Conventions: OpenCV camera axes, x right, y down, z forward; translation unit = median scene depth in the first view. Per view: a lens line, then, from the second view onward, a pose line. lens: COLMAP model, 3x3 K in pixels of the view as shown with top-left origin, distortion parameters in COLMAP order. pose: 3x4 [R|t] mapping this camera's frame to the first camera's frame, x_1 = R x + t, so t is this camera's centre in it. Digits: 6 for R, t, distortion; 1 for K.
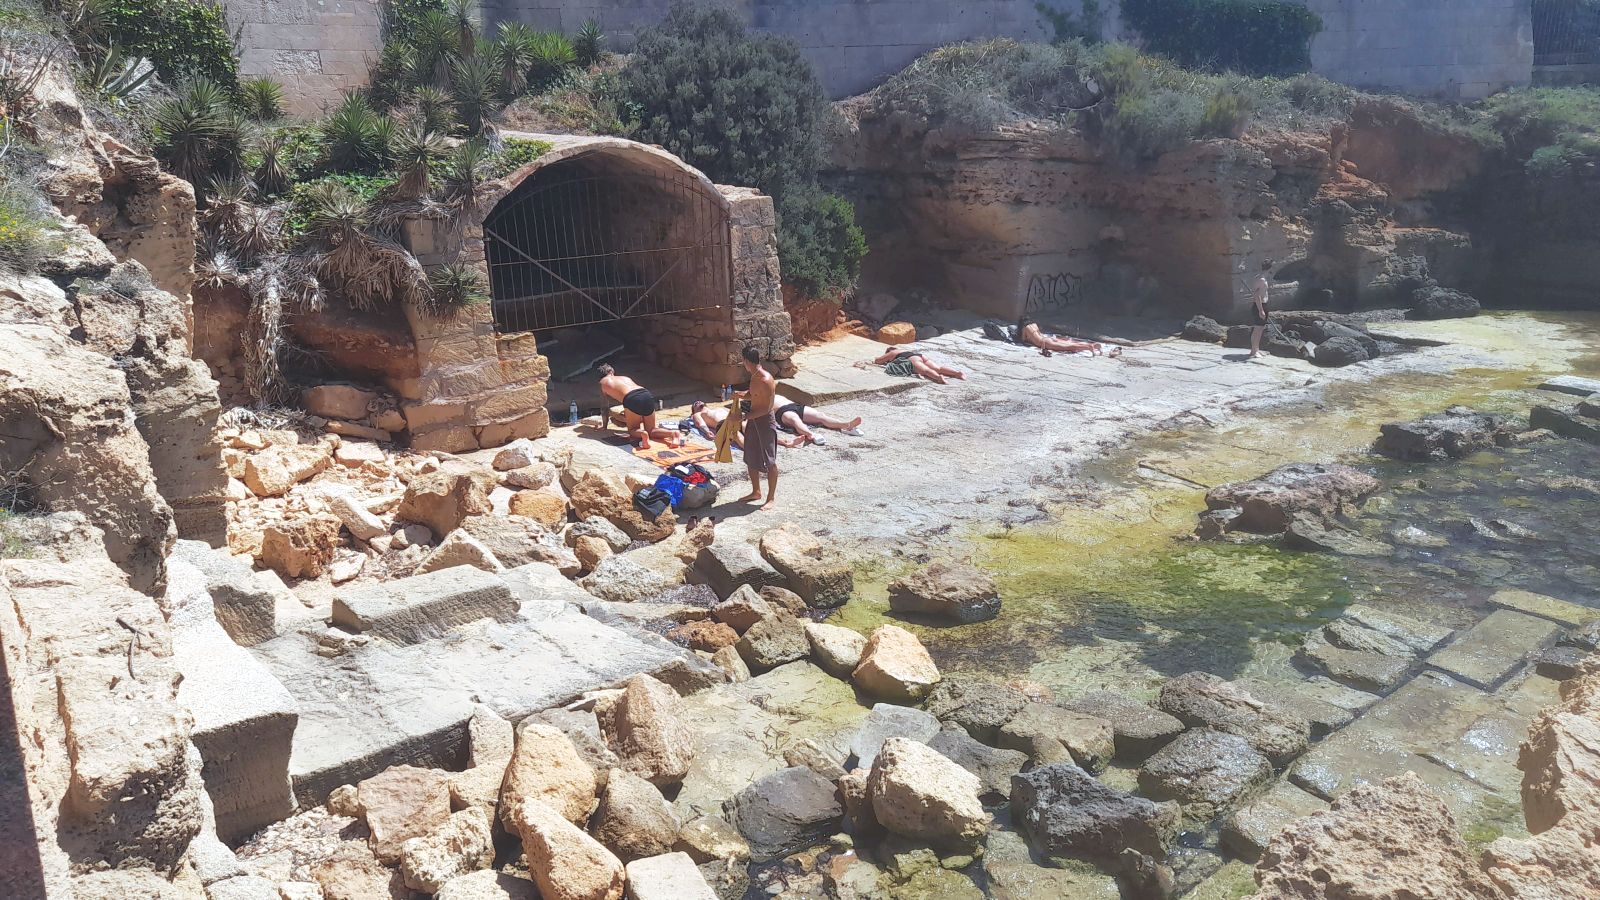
lens RADIAL K [[1167.2, 0, 795.5], [0, 1167.2, 458.3], [0, 0, 1]] dist [0.091023, -0.082796]
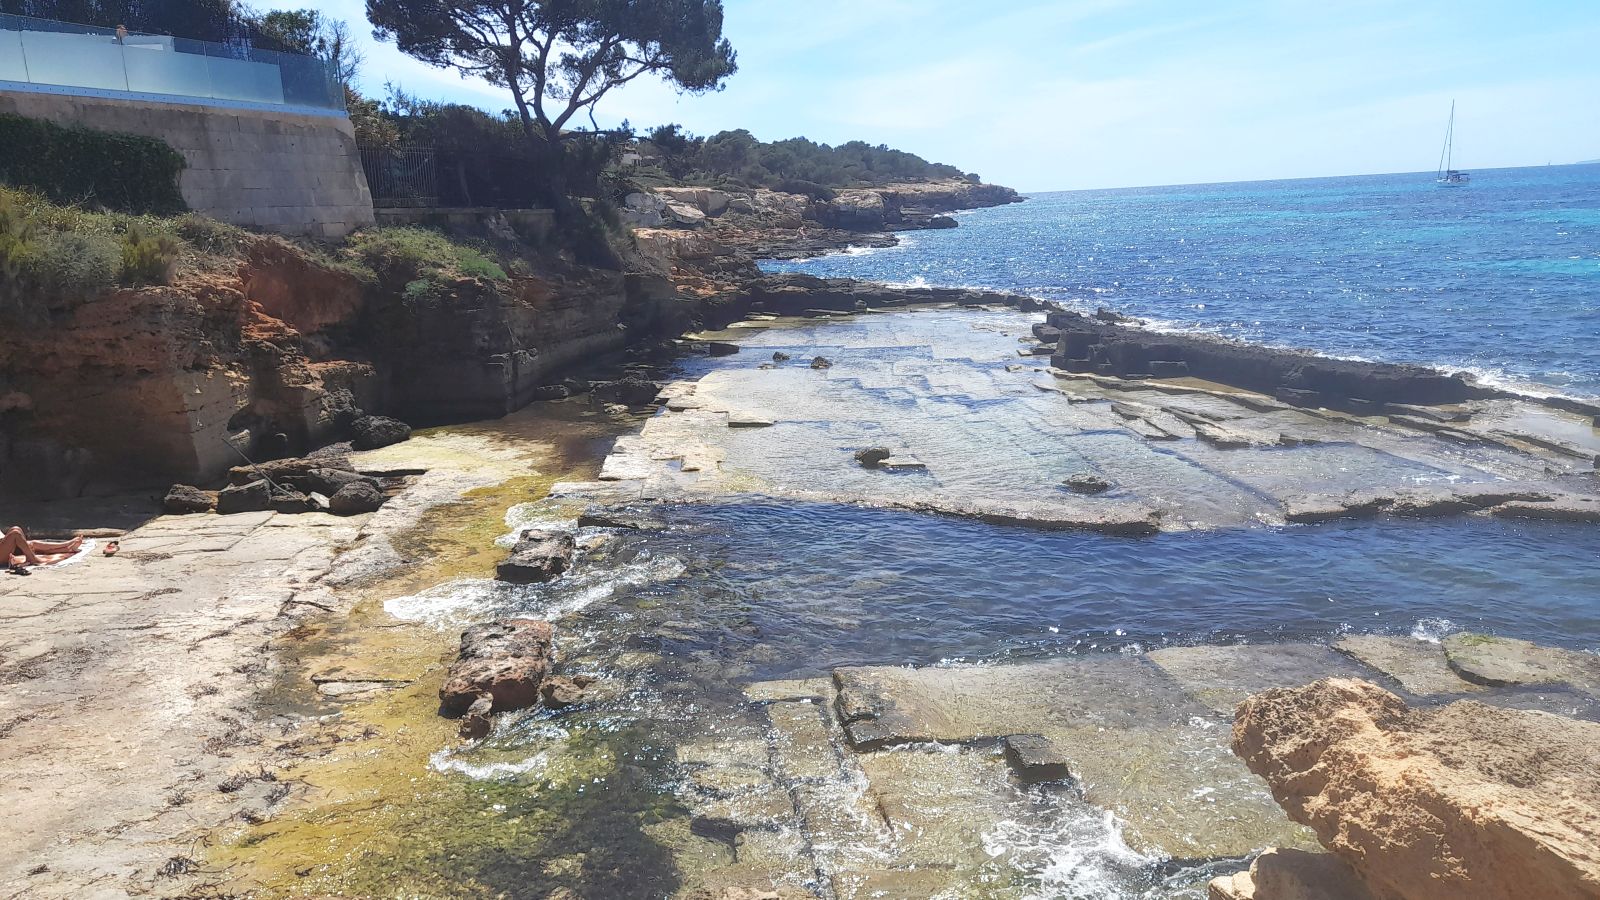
lens RADIAL K [[1167.2, 0, 805.0], [0, 1167.2, 442.9], [0, 0, 1]] dist [0.091023, -0.082796]
pose [[0.540379, -0.152200, 0.827542, -0.114047], [0.236673, 0.971291, 0.024093, -0.057352], [-0.807450, 0.182838, 0.560887, 0.122921]]
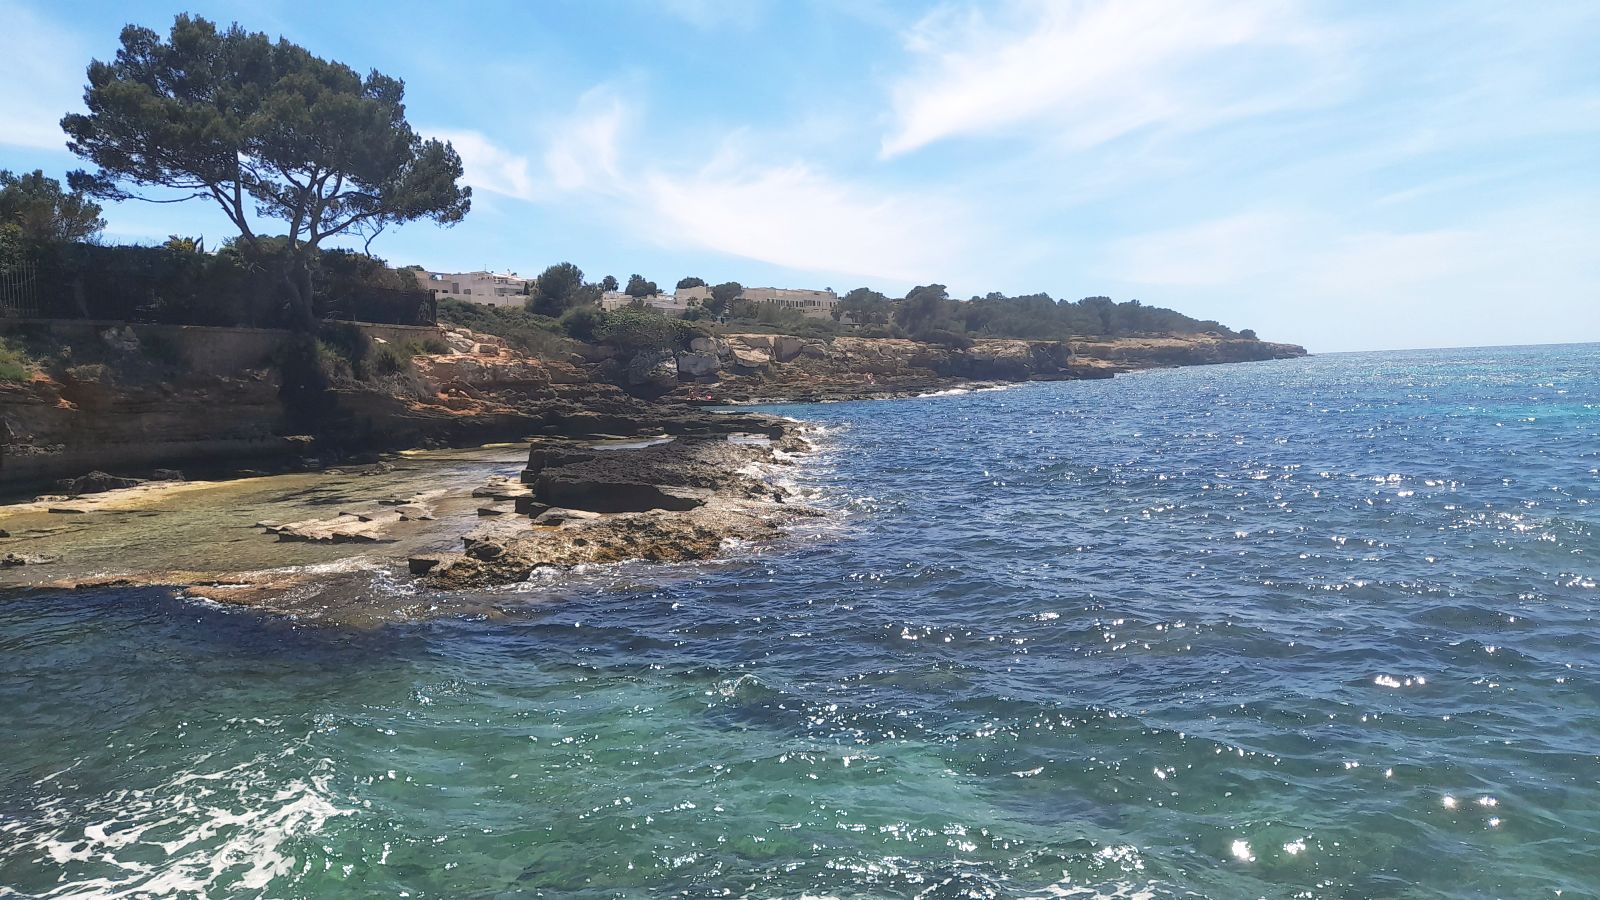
lens RADIAL K [[1167.2, 0, 796.9], [0, 1167.2, 459.8], [0, 0, 1]] dist [0.091023, -0.082796]
pose [[0.736270, -0.036231, 0.675717, 0.494348], [0.180172, 0.973016, -0.144146, 0.175105], [-0.652261, 0.227875, 0.722931, -0.498926]]
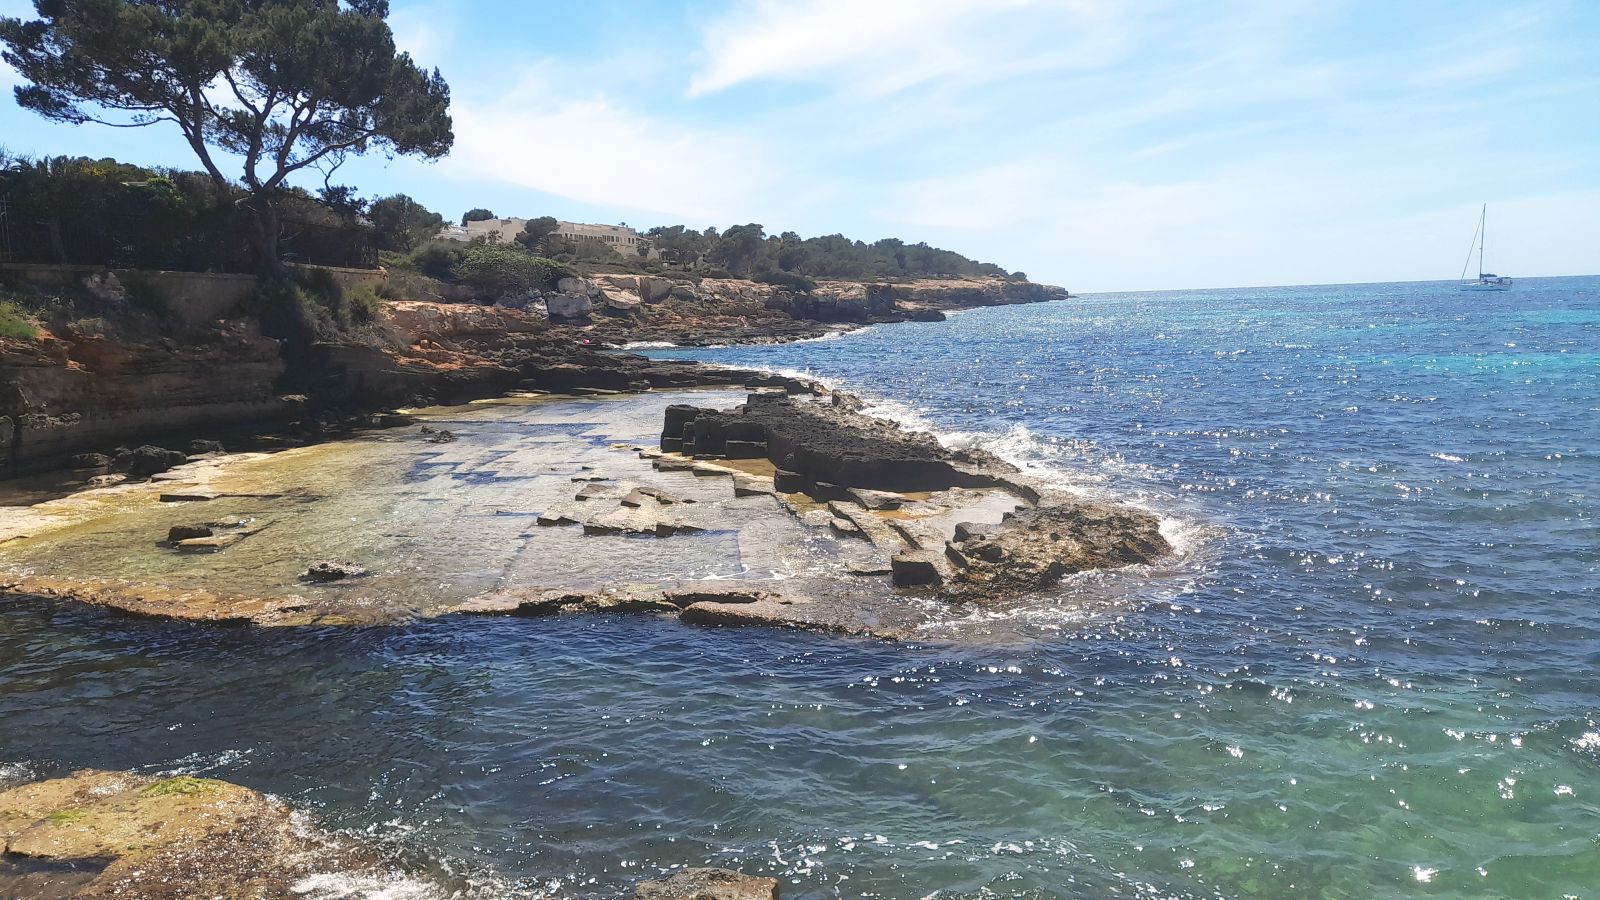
lens RADIAL K [[1167.2, 0, 802.0], [0, 1167.2, 420.3], [0, 0, 1]] dist [0.091023, -0.082796]
pose [[0.590168, -0.058387, 0.805166, 0.275311], [0.213296, 0.973216, -0.085768, 0.065962], [-0.778593, 0.222356, 0.586814, -0.196872]]
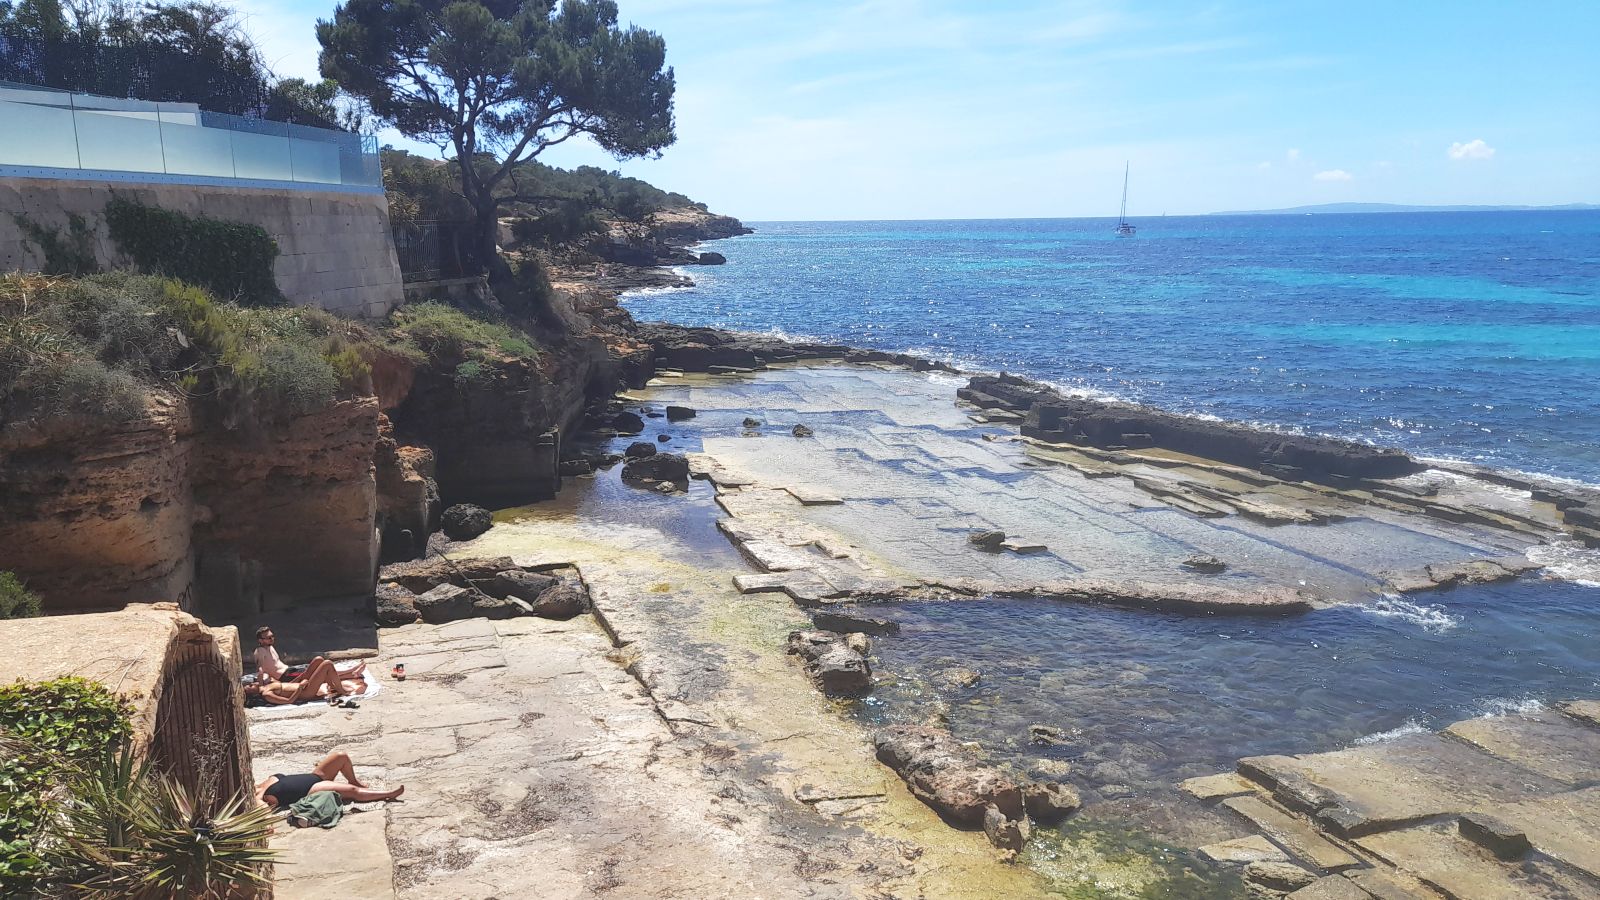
lens RADIAL K [[1167.2, 0, 806.9], [0, 1167.2, 442.5], [0, 0, 1]] dist [0.091023, -0.082796]
pose [[0.324963, -0.139729, 0.935347, -0.311769], [0.238321, 0.969206, 0.061988, -0.190700], [-0.915206, 0.202769, 0.348257, 0.365947]]
